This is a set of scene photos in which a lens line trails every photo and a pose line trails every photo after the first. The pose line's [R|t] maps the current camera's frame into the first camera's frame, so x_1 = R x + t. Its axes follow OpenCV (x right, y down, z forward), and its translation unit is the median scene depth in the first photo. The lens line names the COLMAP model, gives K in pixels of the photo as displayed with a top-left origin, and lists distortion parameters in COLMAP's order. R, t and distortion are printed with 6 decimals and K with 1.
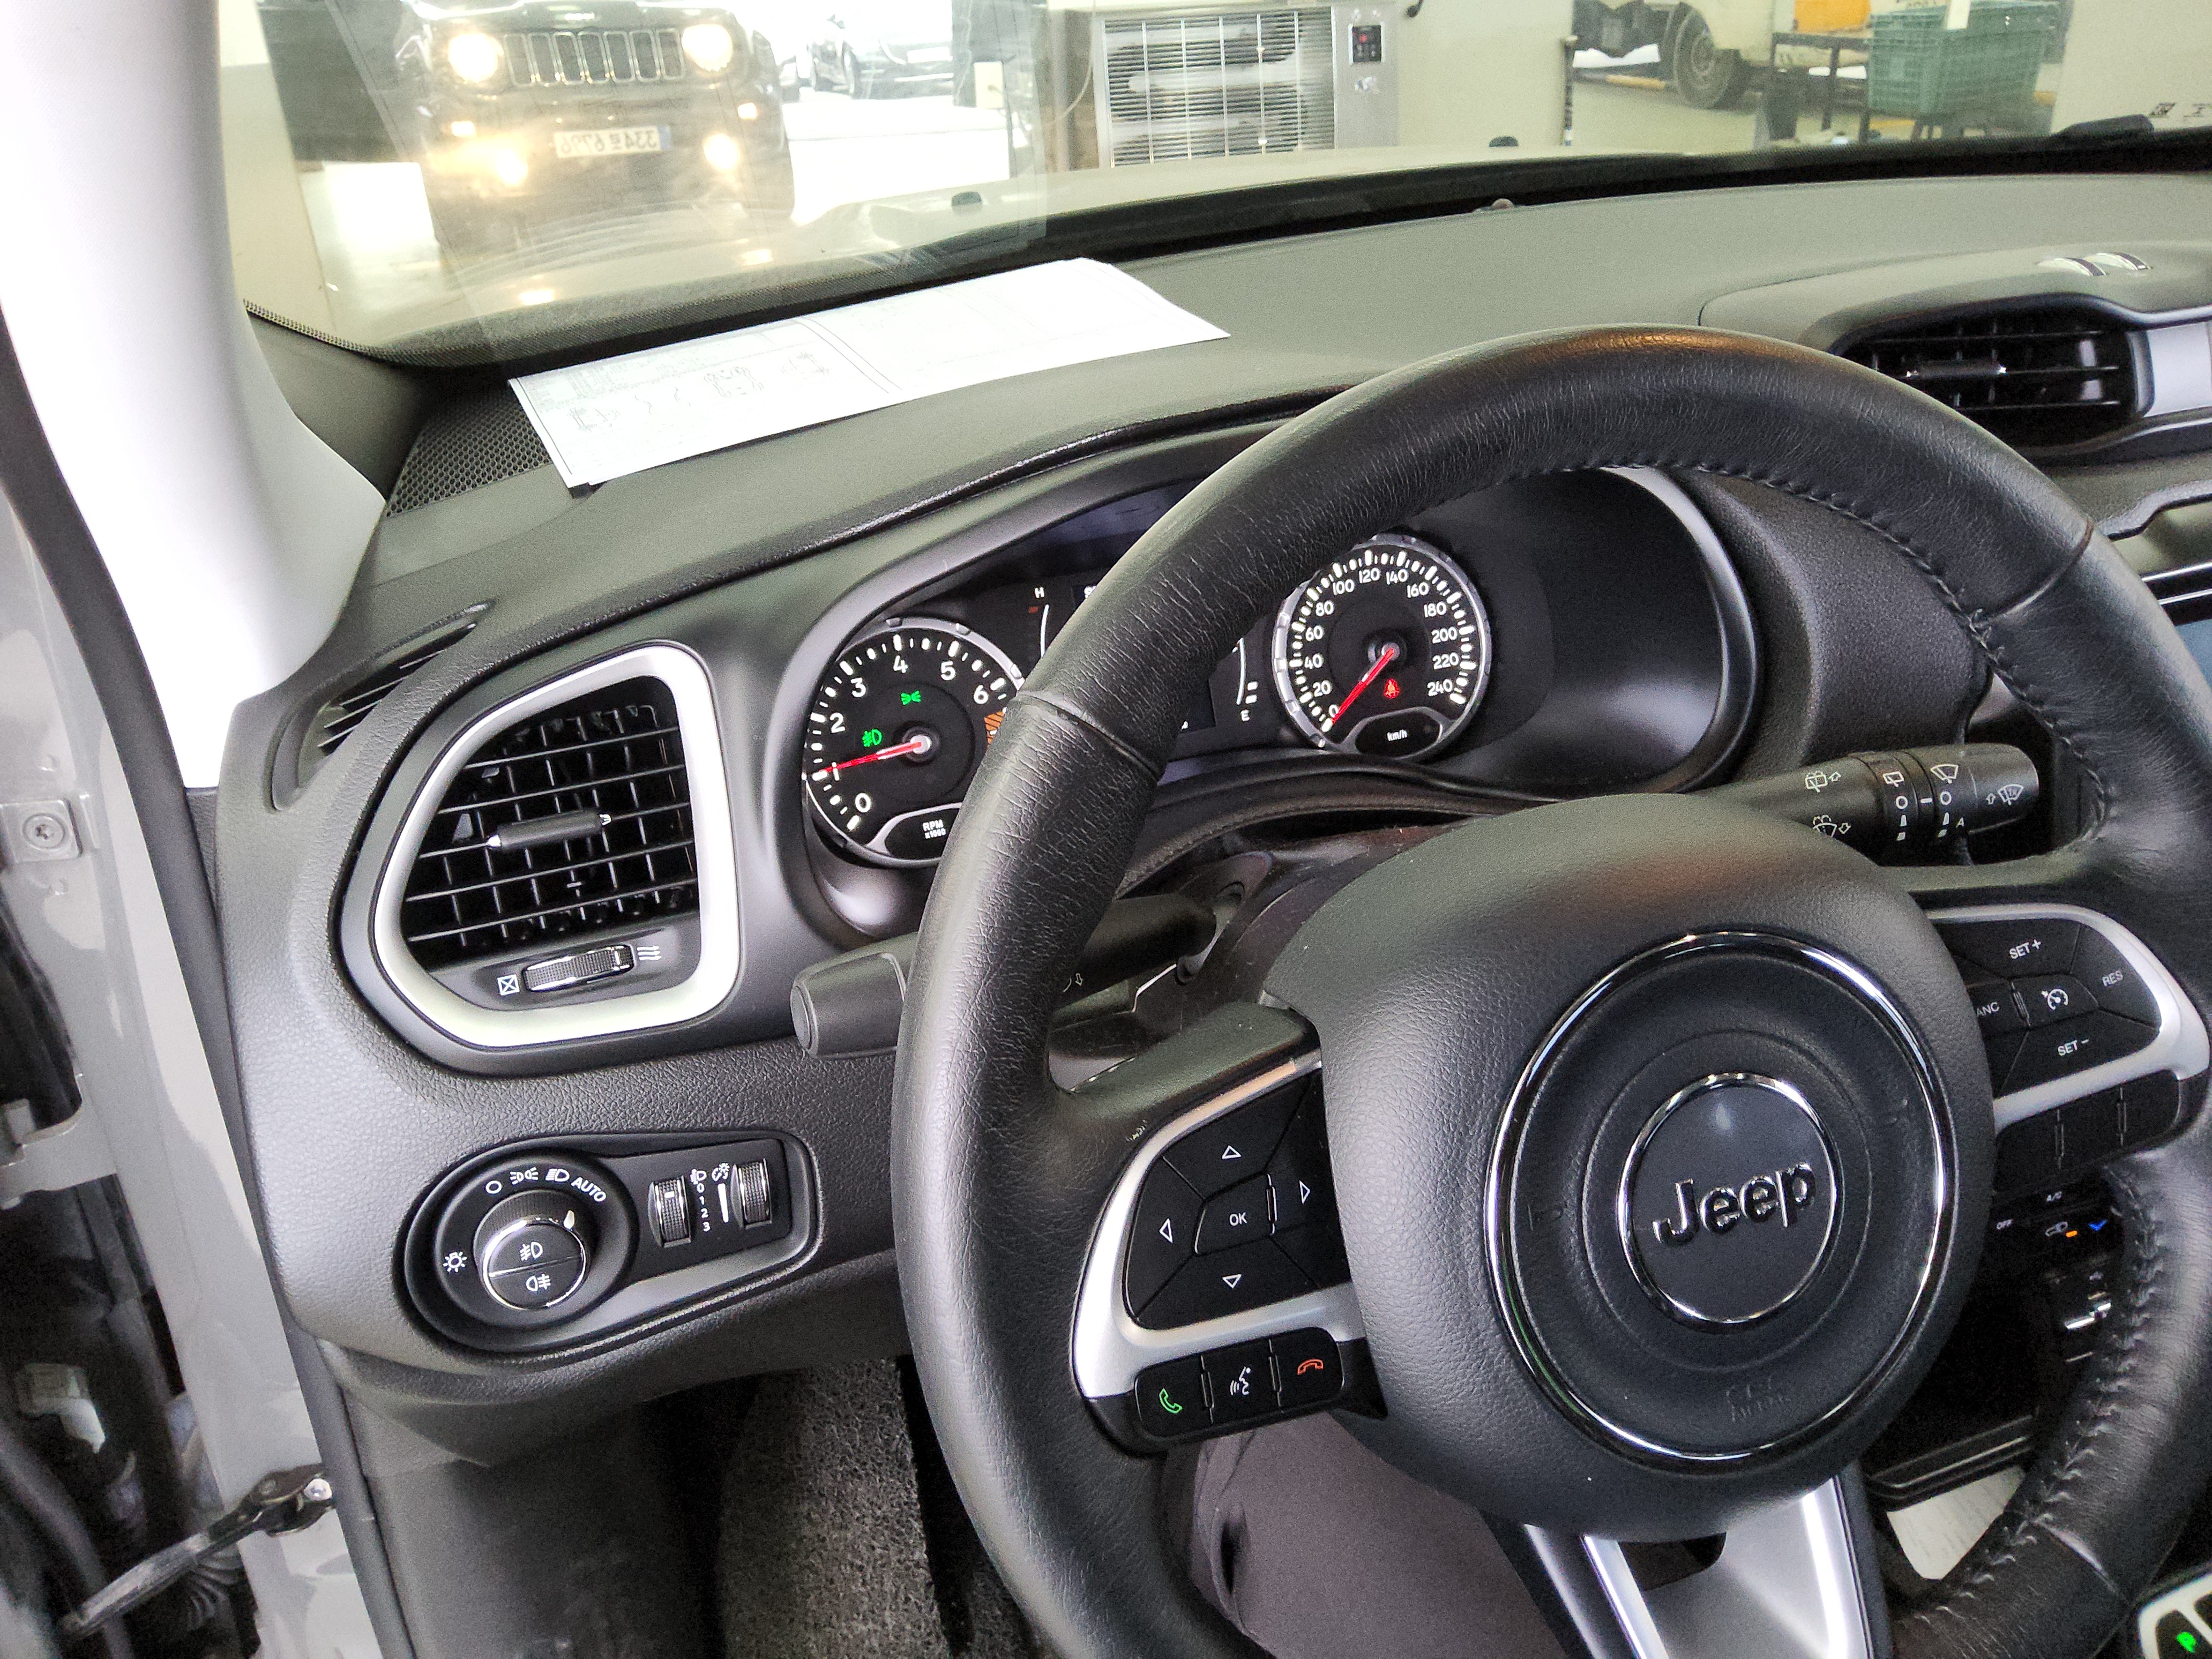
lens RADIAL K [[1654.3, 0, 1094.4], [0, 1654.3, 802.7], [0, 0, 1]] dist [0.156686, -0.301617]
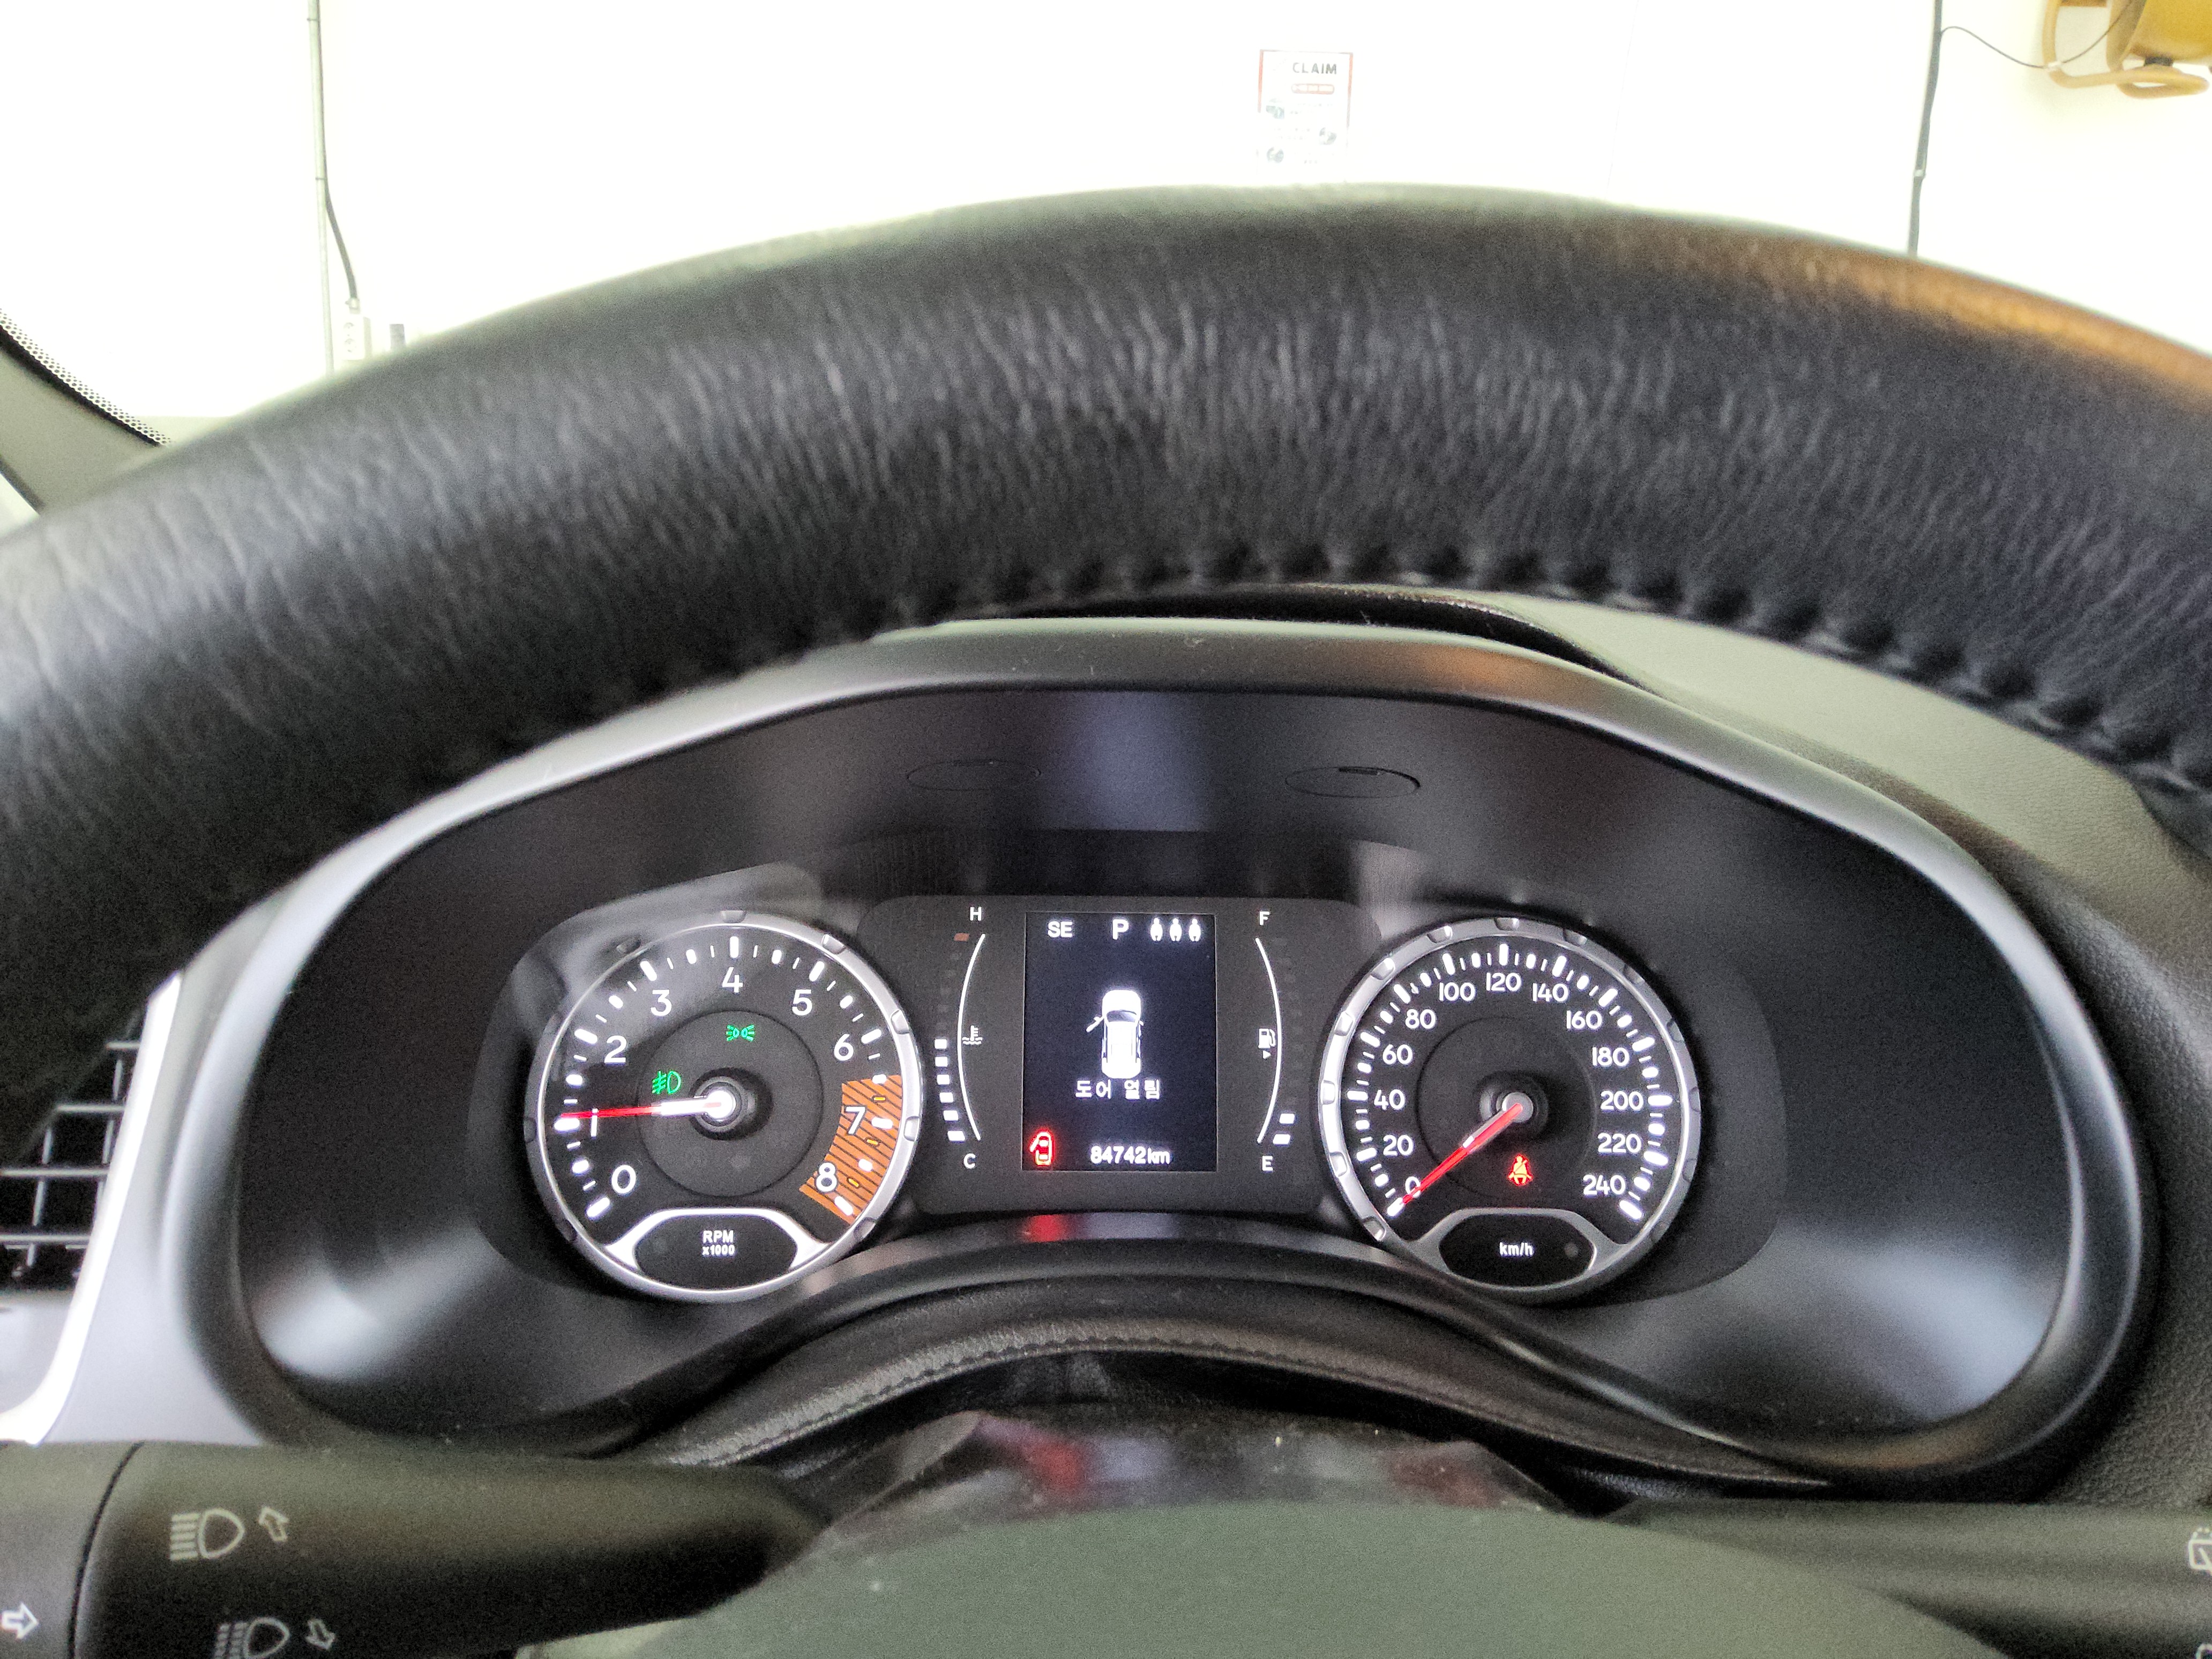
lens RADIAL K [[1654.3, 0, 1094.4], [0, 1654.3, 802.7], [0, 0, 1]] dist [0.156686, -0.301617]
pose [[0.956553, 0.142984, -0.254091, 0.169376], [-0.201295, 0.954327, -0.220770, -0.030137], [0.210919, 0.262326, 0.941647, 0.353177]]
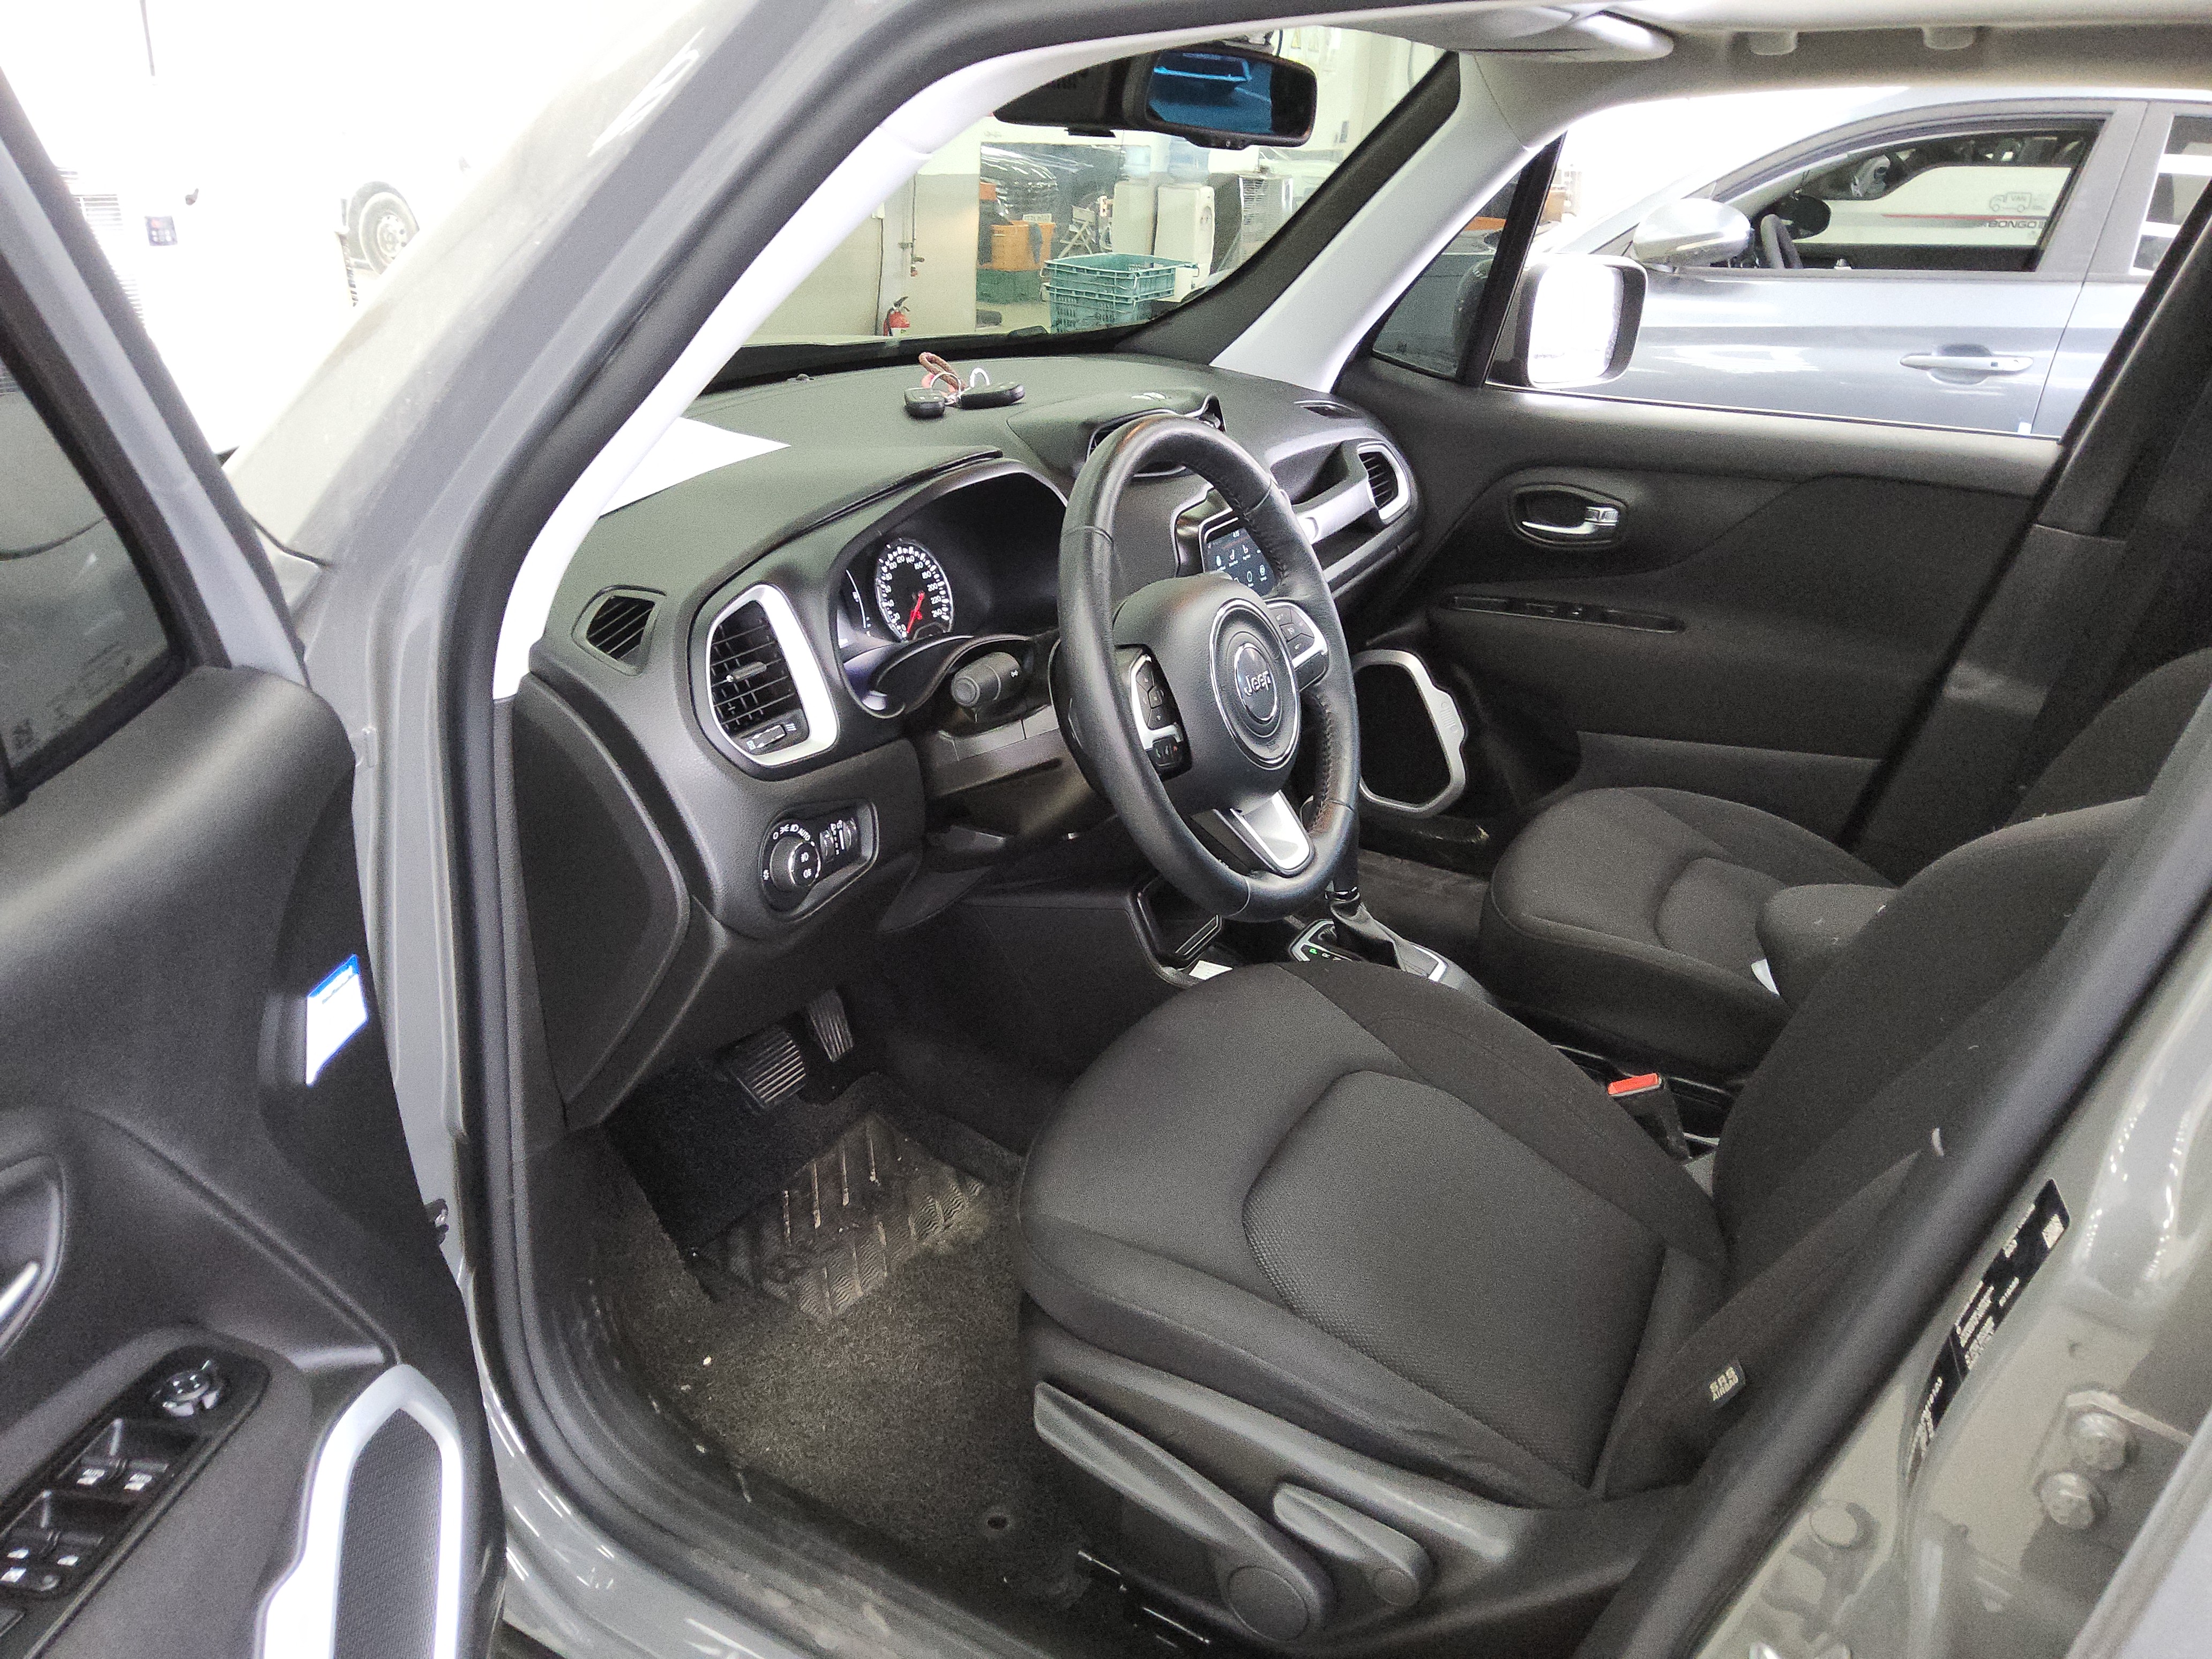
lens RADIAL K [[1654.3, 0, 1094.4], [0, 1654.3, 802.7], [0, 0, 1]] dist [0.156686, -0.301617]
pose [[0.737453, -0.177415, 0.651681, -1.013771], [0.235539, 0.971863, -0.001958, 0.204889], [-0.632997, 0.154940, 0.758491, -0.607006]]
